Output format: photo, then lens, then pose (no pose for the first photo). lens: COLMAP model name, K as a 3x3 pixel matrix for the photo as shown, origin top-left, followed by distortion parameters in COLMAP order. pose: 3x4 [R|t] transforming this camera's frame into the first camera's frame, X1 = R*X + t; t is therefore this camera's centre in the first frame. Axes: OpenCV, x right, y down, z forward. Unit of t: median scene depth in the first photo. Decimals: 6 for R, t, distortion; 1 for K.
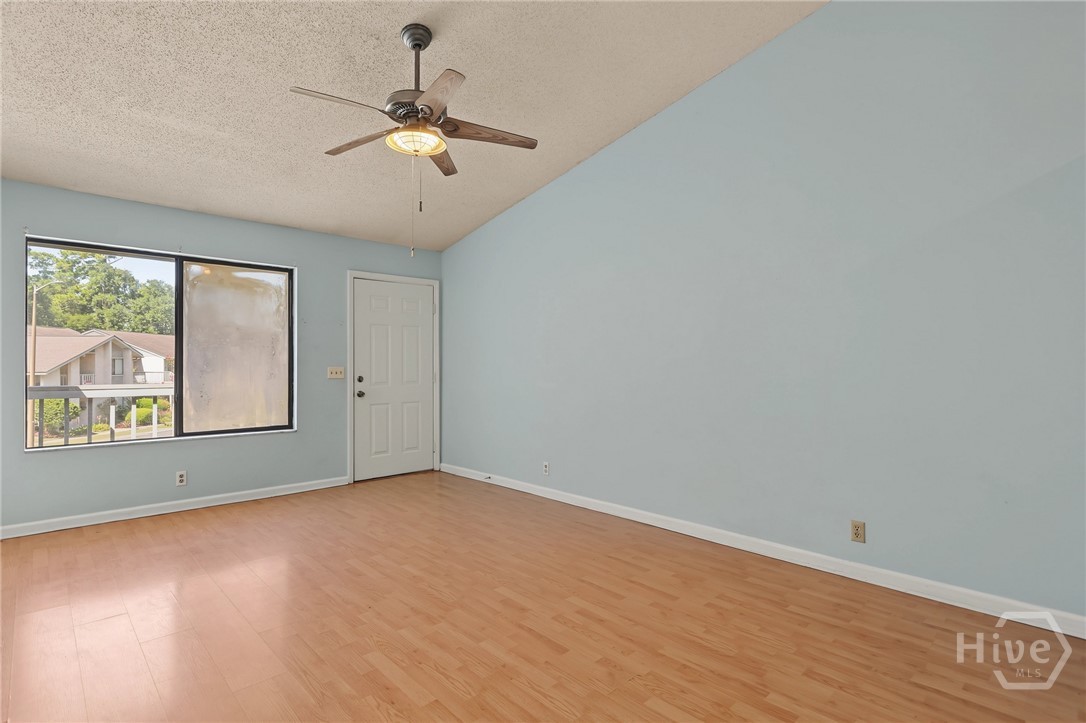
lens RADIAL K [[523.9, 0, 541.3], [0, 523.9, 364.9], [0, 0, 1]] dist [-0.001852, -0.000095]
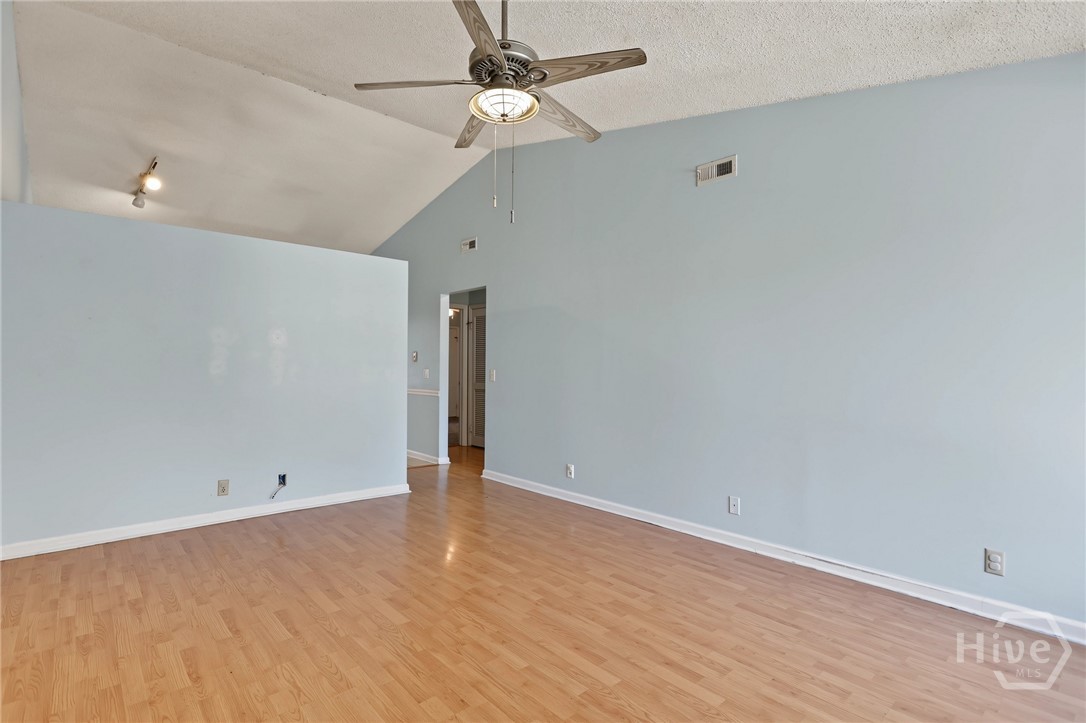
lens RADIAL K [[523.9, 0, 541.3], [0, 523.9, 364.9], [0, 0, 1]] dist [-0.001852, -0.000095]
pose [[-0.999063, -0.011759, 0.041662, -0.358134], [-0.011706, 0.999930, 0.001525, -0.009428], [-0.041677, 0.001036, -0.999131, 1.945565]]
